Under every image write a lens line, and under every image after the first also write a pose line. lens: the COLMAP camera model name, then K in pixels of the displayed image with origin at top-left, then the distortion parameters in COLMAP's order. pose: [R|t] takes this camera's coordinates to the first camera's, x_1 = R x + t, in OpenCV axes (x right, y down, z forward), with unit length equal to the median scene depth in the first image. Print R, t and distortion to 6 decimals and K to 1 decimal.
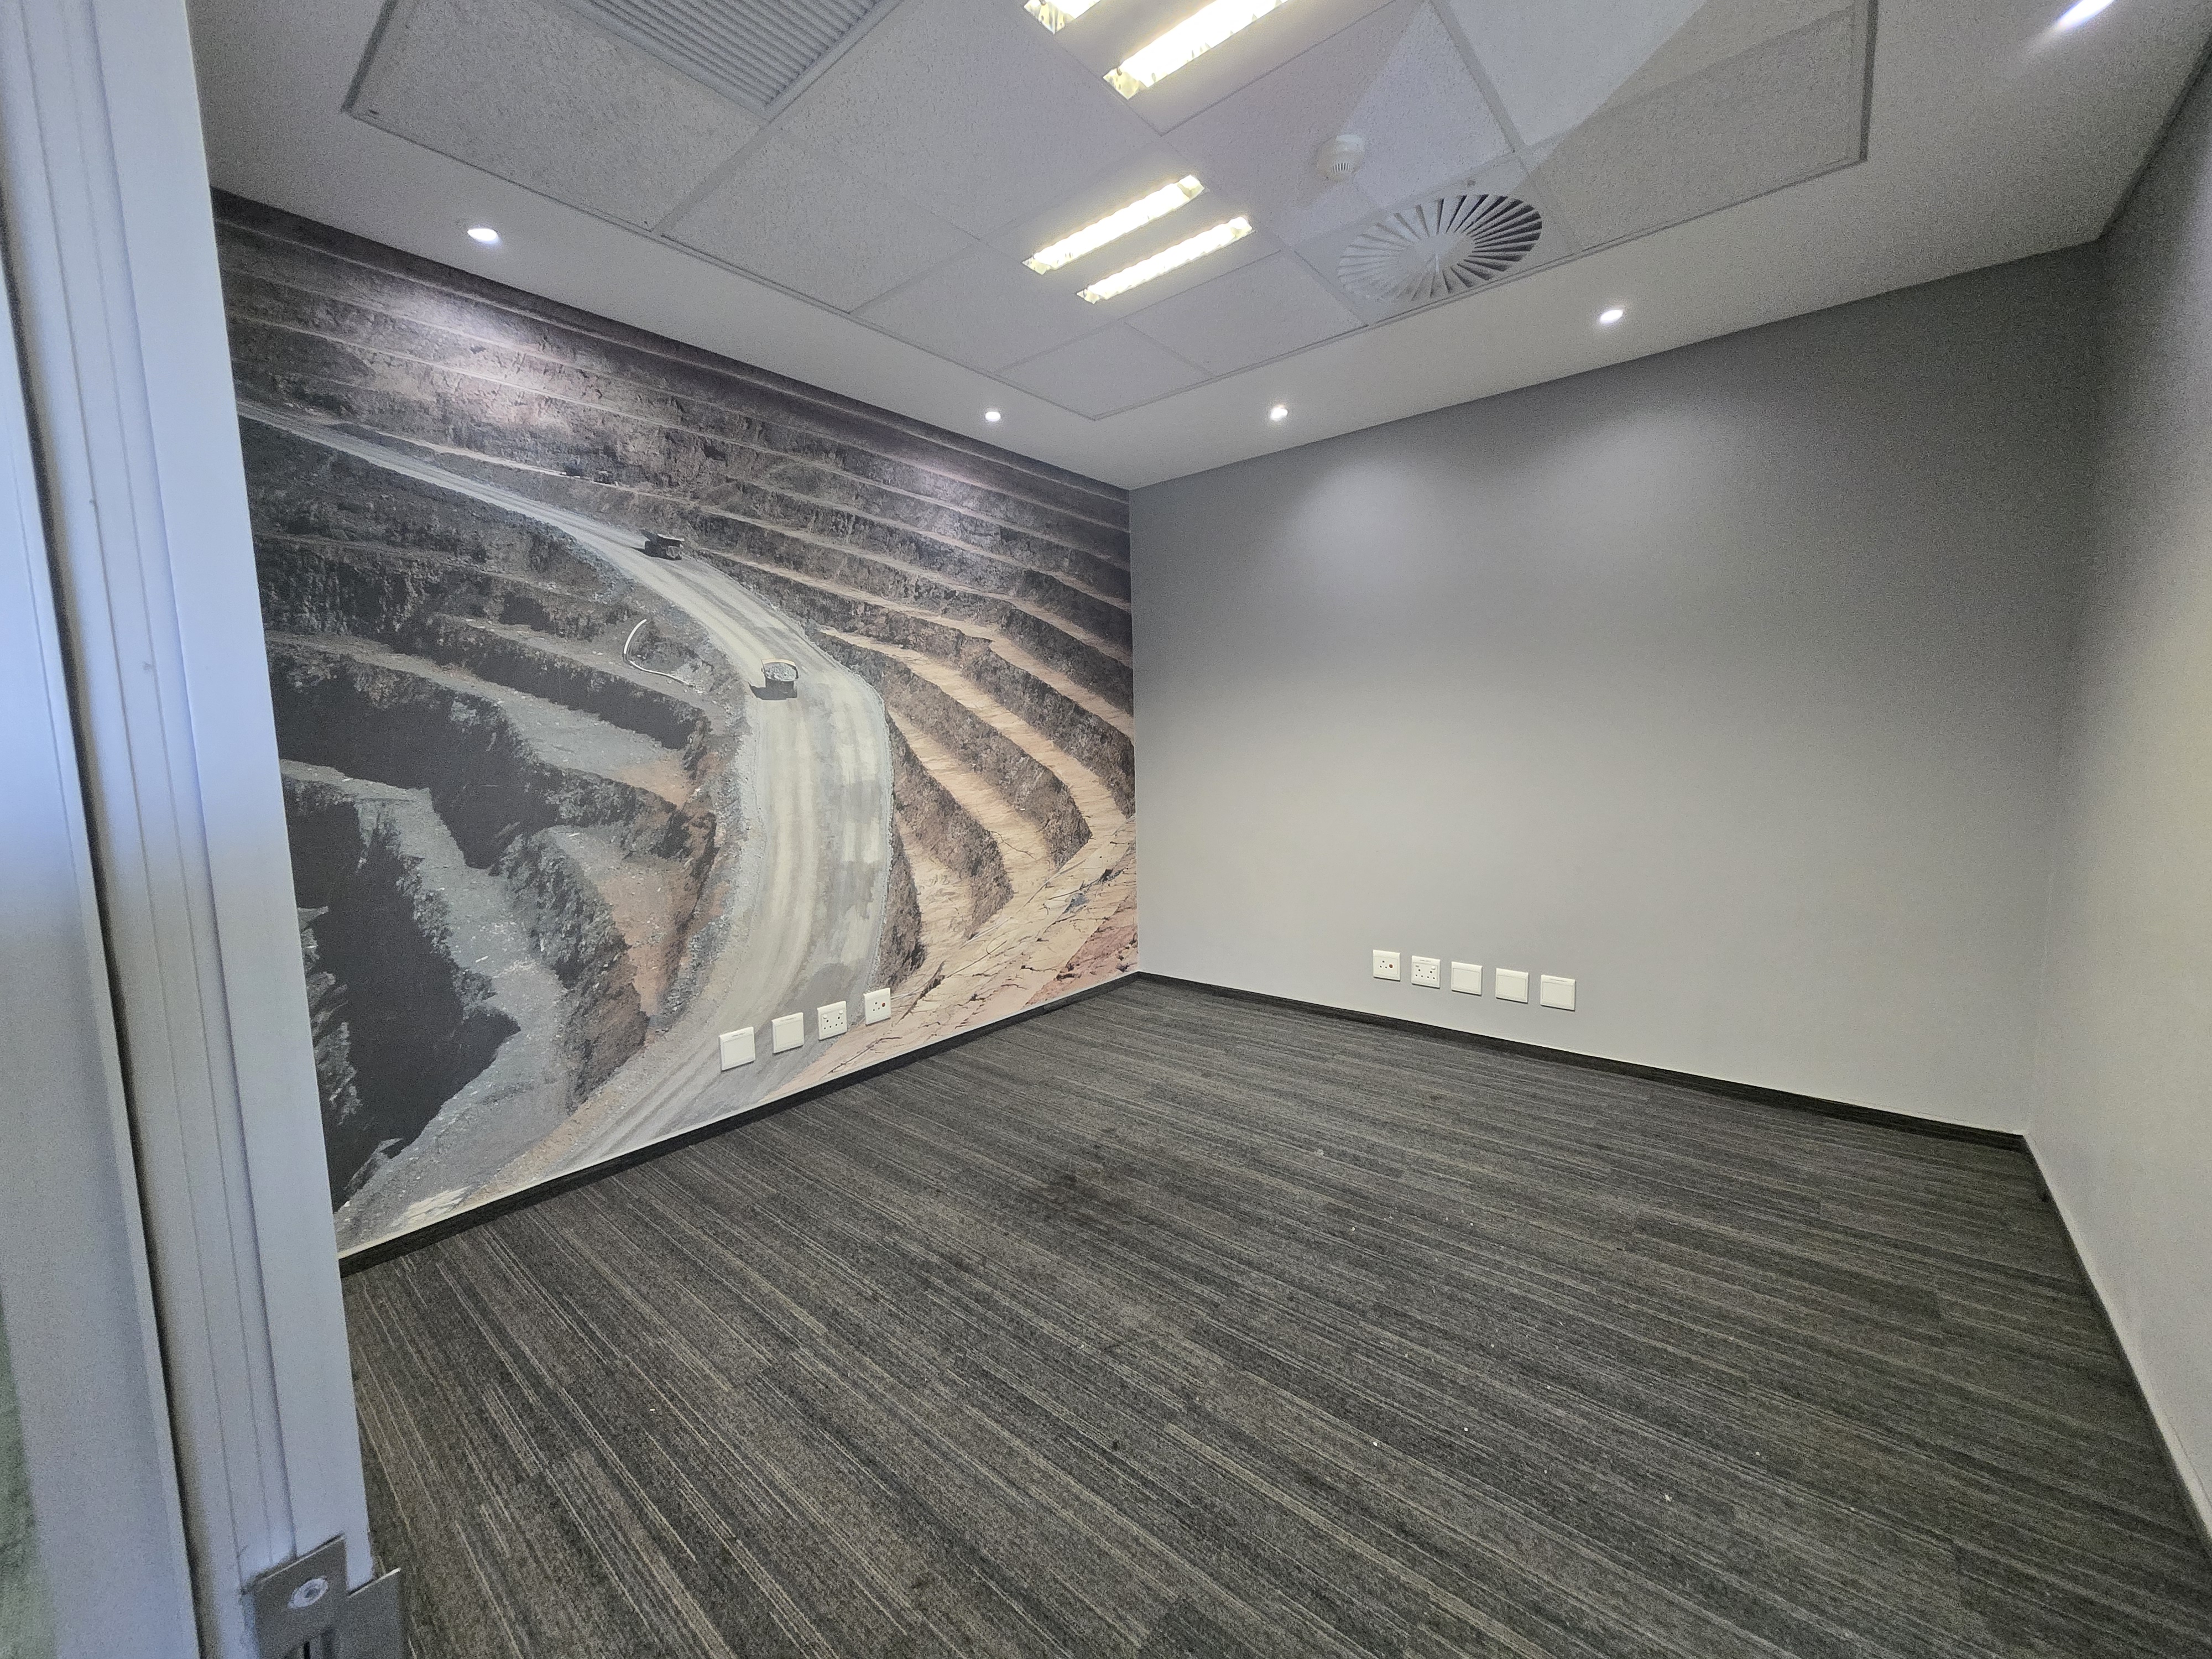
lens RADIAL K [[868.6, 0, 1102.9], [0, 868.6, 825.3], [0, 0, 1]] dist [-0.000597, -0.000455]
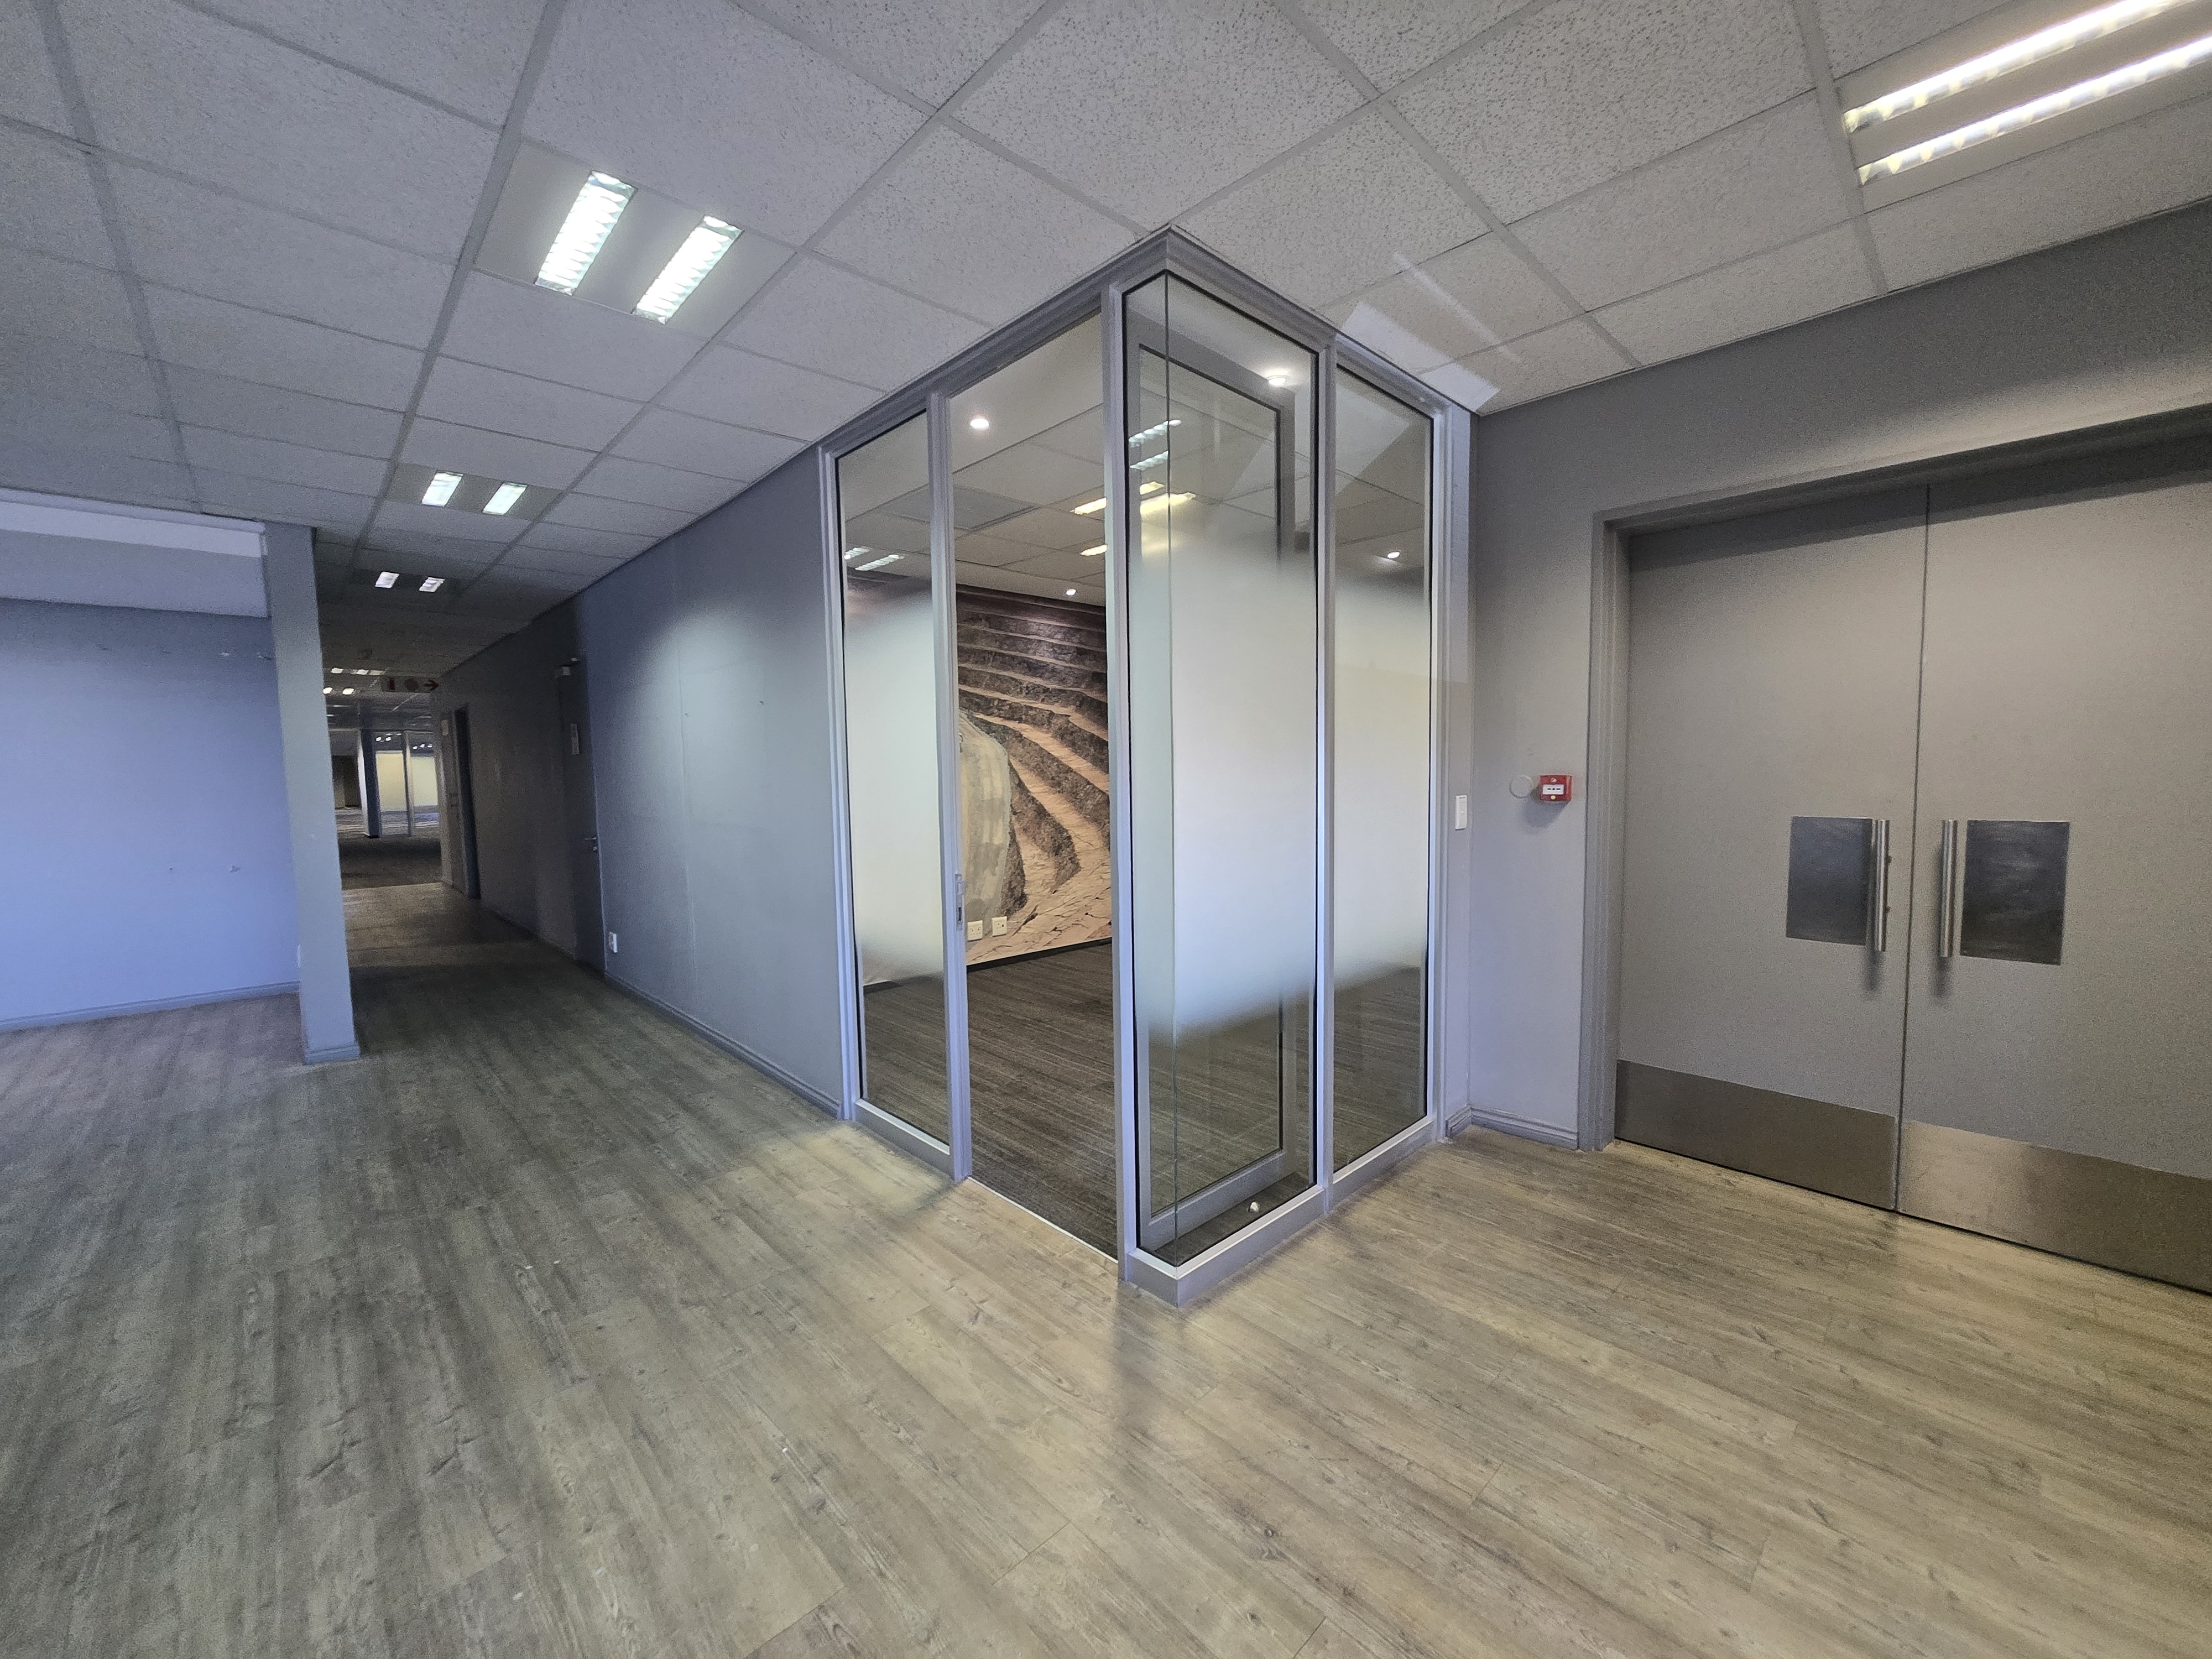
lens RADIAL K [[868.6, 0, 1103.8], [0, 868.6, 834.5], [0, 0, 1]] dist [-0.000597, -0.000455]
pose [[0.992746, 0.017891, -0.118891, 0.157725], [-0.020097, 0.999647, -0.017375, 0.050145], [0.118538, 0.019639, 0.992755, -0.735137]]
